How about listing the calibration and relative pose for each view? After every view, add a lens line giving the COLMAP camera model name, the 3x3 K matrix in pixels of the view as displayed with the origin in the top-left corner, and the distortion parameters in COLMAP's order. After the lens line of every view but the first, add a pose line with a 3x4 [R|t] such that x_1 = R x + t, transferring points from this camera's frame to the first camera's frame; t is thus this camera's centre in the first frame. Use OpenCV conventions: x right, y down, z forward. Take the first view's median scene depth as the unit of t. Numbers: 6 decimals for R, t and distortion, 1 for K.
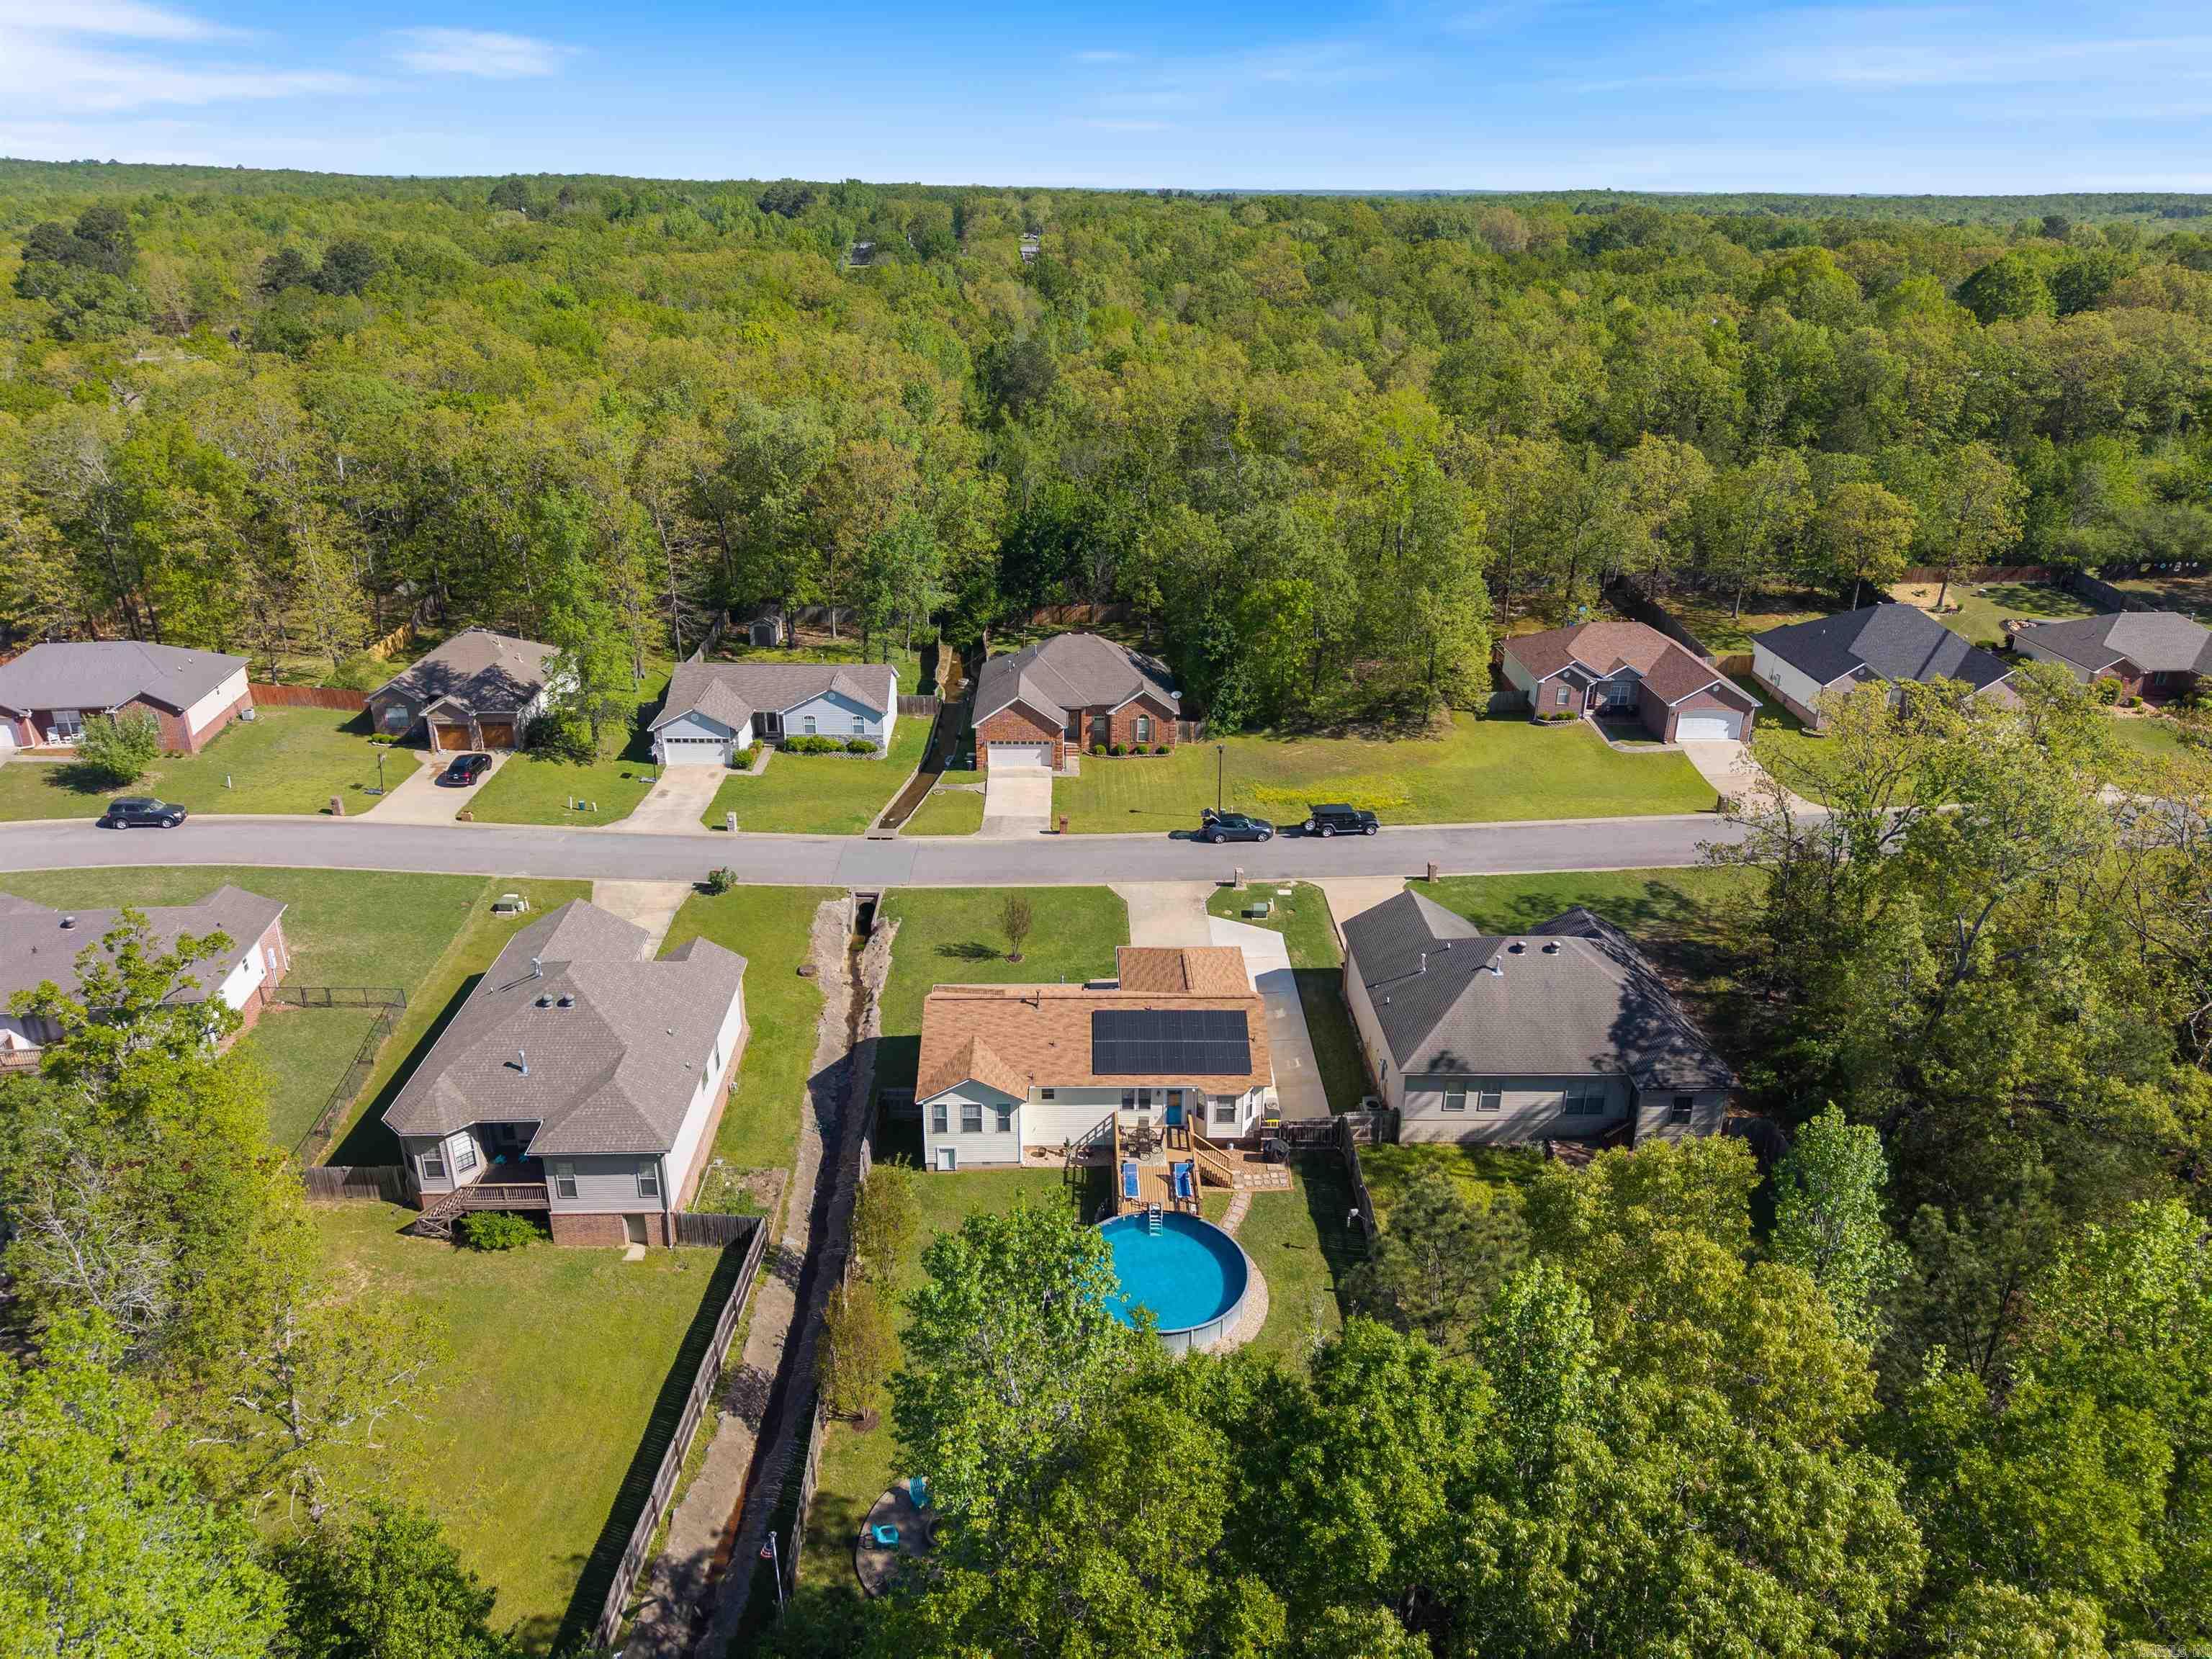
lens RADIAL K [[1478.1, 0, 1106.0], [0, 1478.1, 829.5], [0, 0, 1]] dist [0.116012, -0.174236]
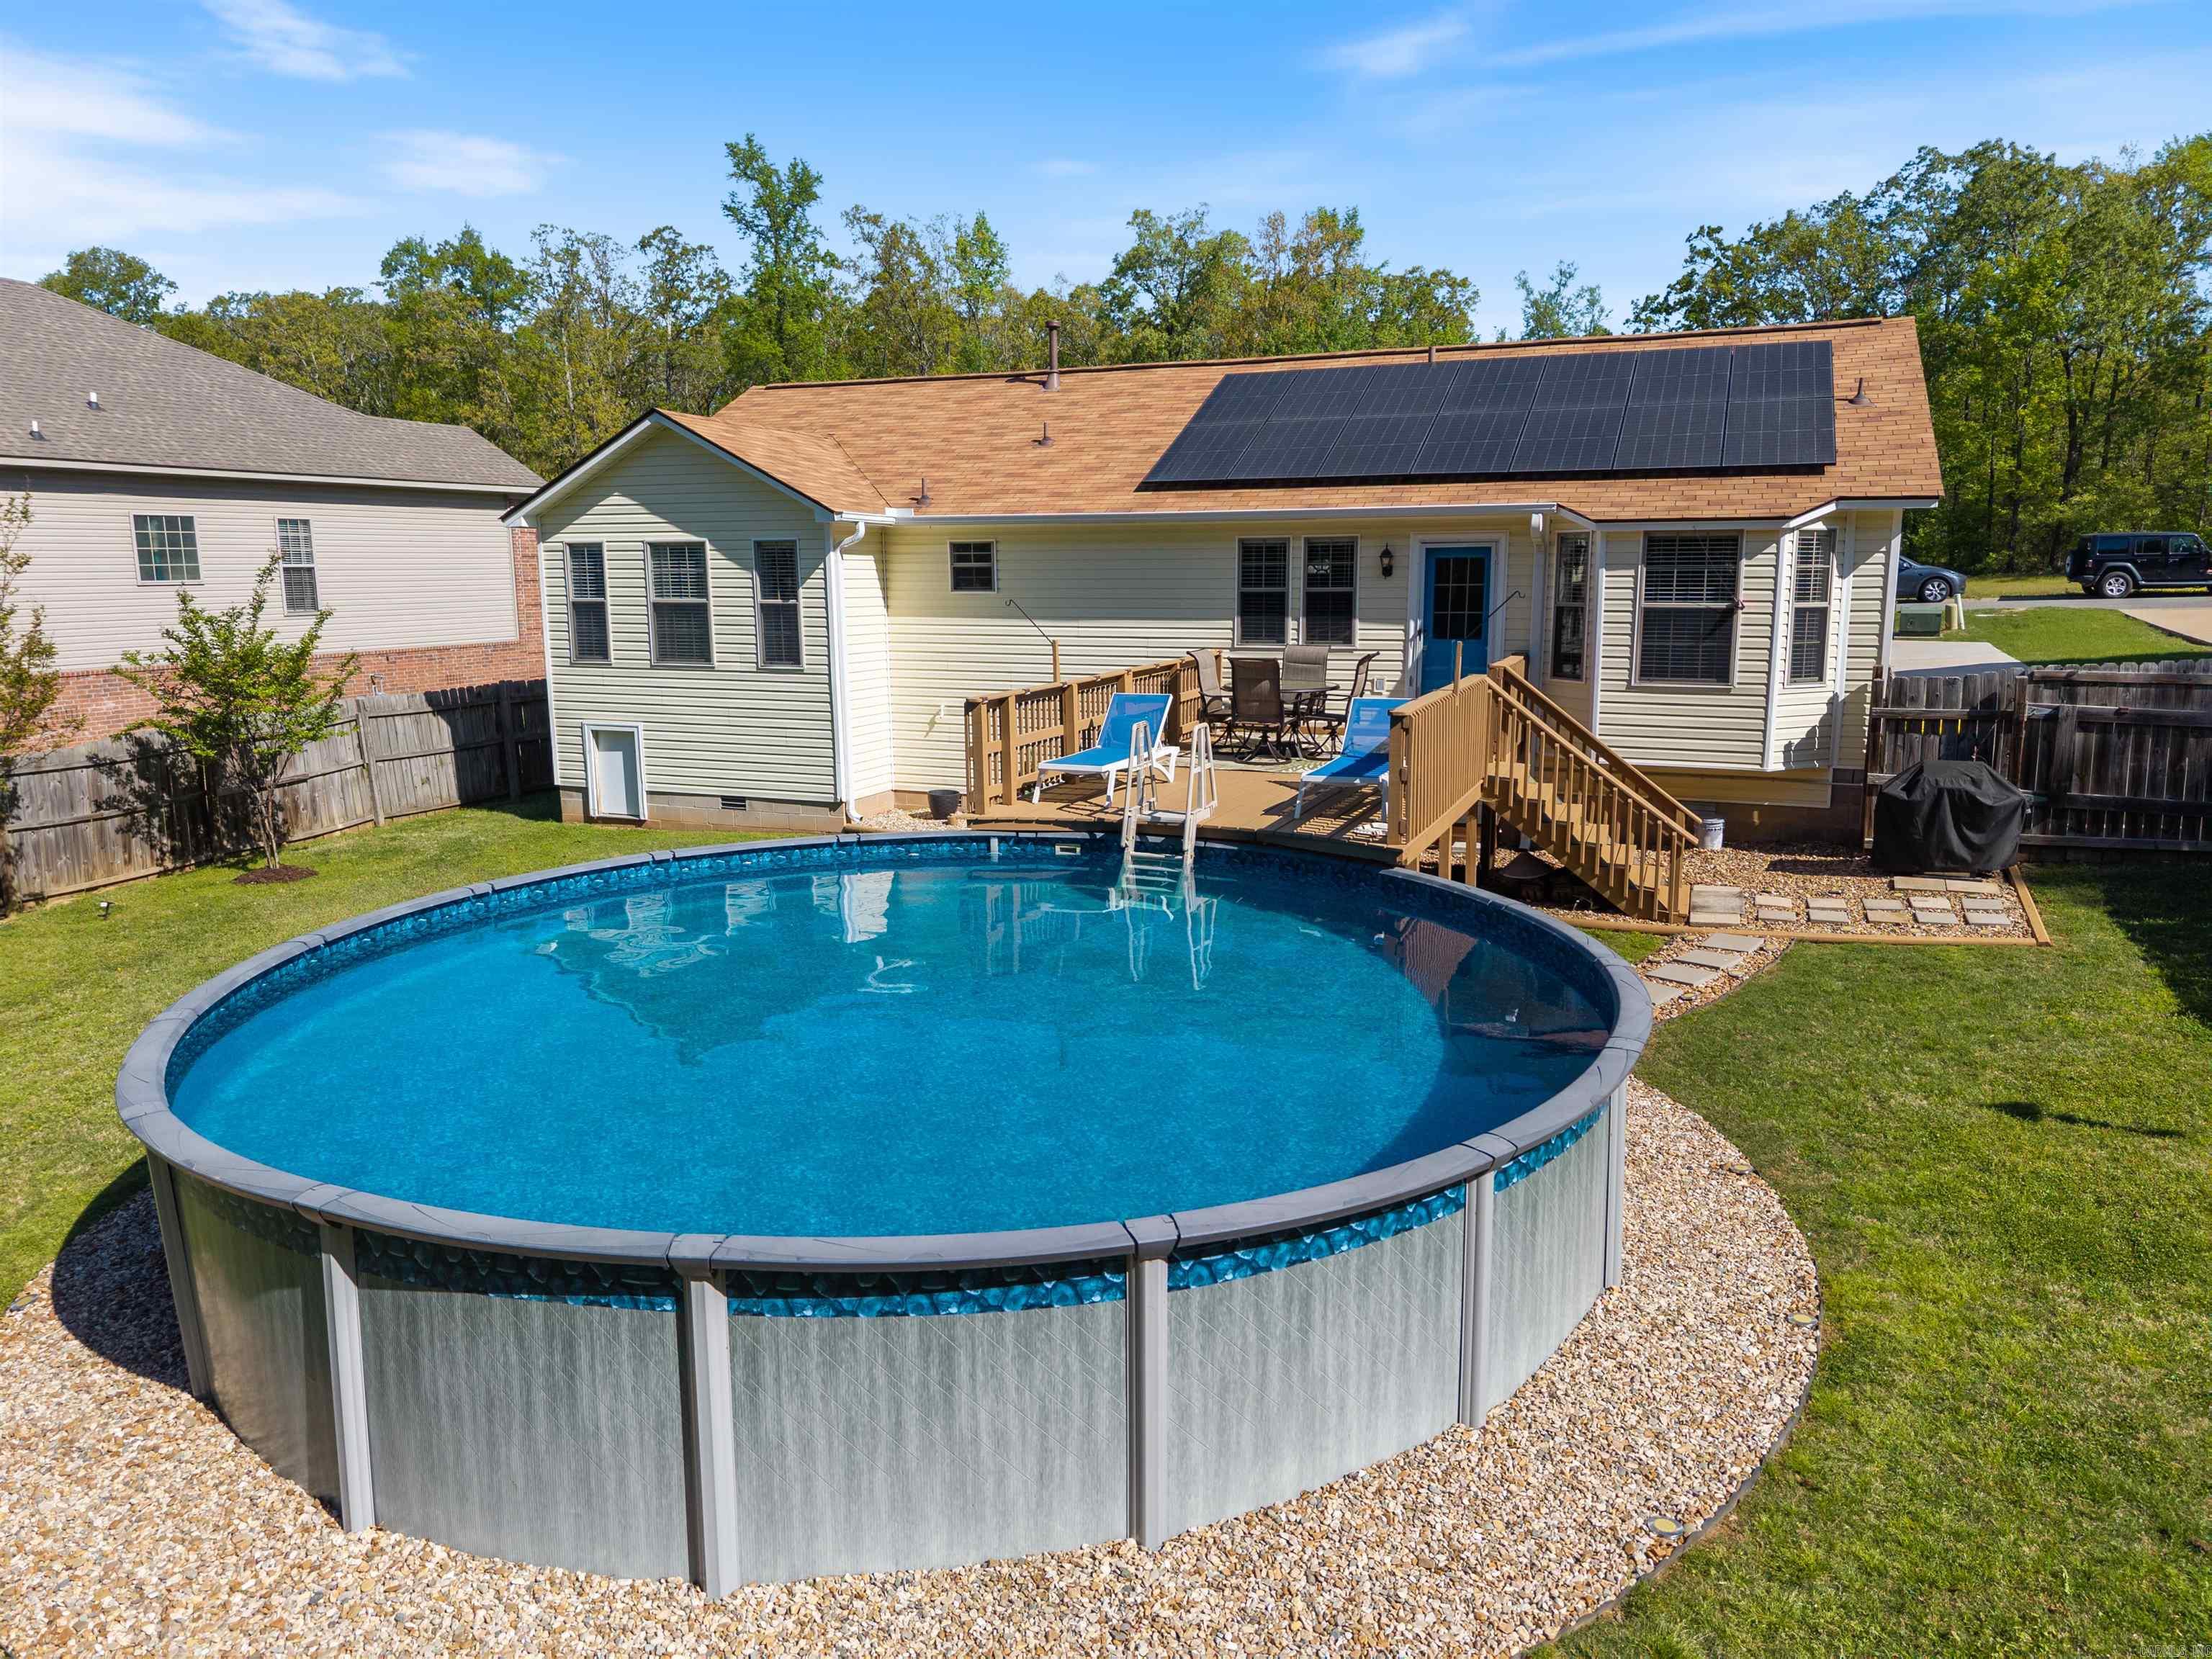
lens RADIAL K [[1478.1, 0, 1106.0], [0, 1478.1, 829.5], [0, 0, 1]] dist [0.116012, -0.174236]
pose [[0.915810, 0.058877, -0.397272, 0.068583], [-0.147039, 0.969668, -0.195254, 0.204149], [0.373726, 0.237230, 0.896689, 0.584461]]
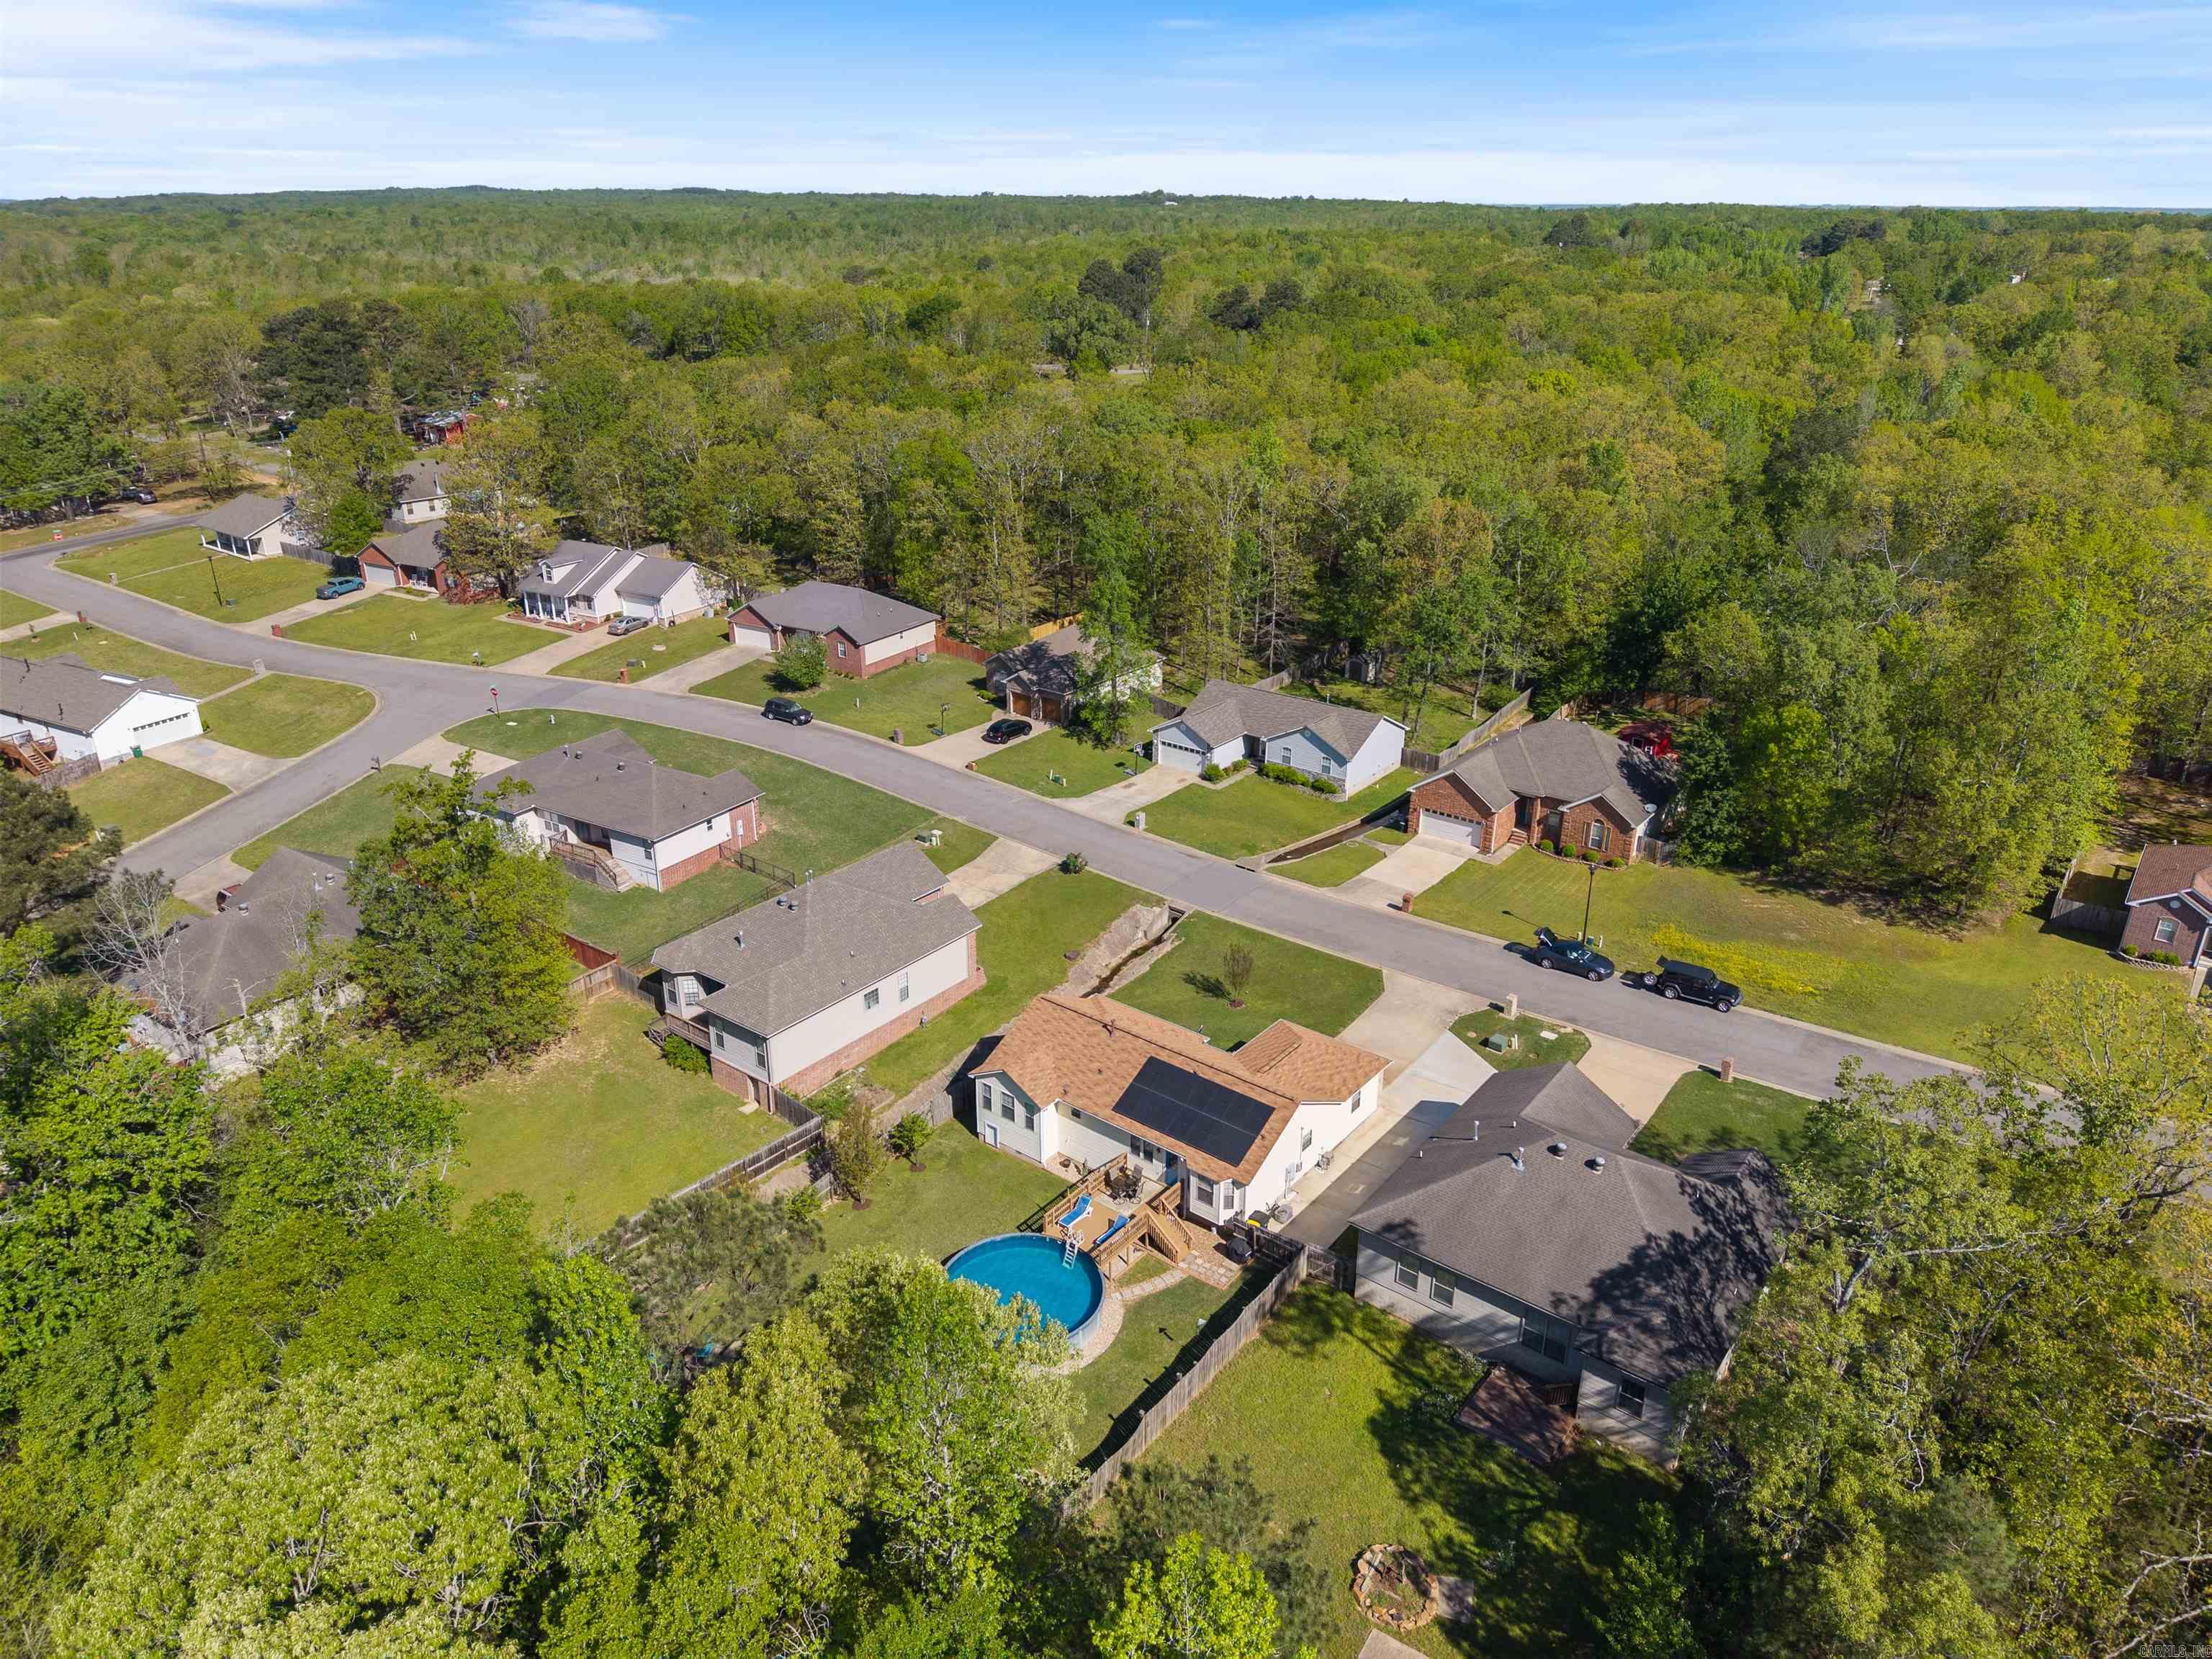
lens RADIAL K [[1478.1, 0, 1106.0], [0, 1478.1, 829.5], [0, 0, 1]] dist [0.116012, -0.174236]
pose [[0.771346, 0.239543, -0.589614, 0.420247], [-0.248912, 0.966212, 0.066911, -0.072392], [0.585720, 0.095151, 0.804909, 0.096462]]
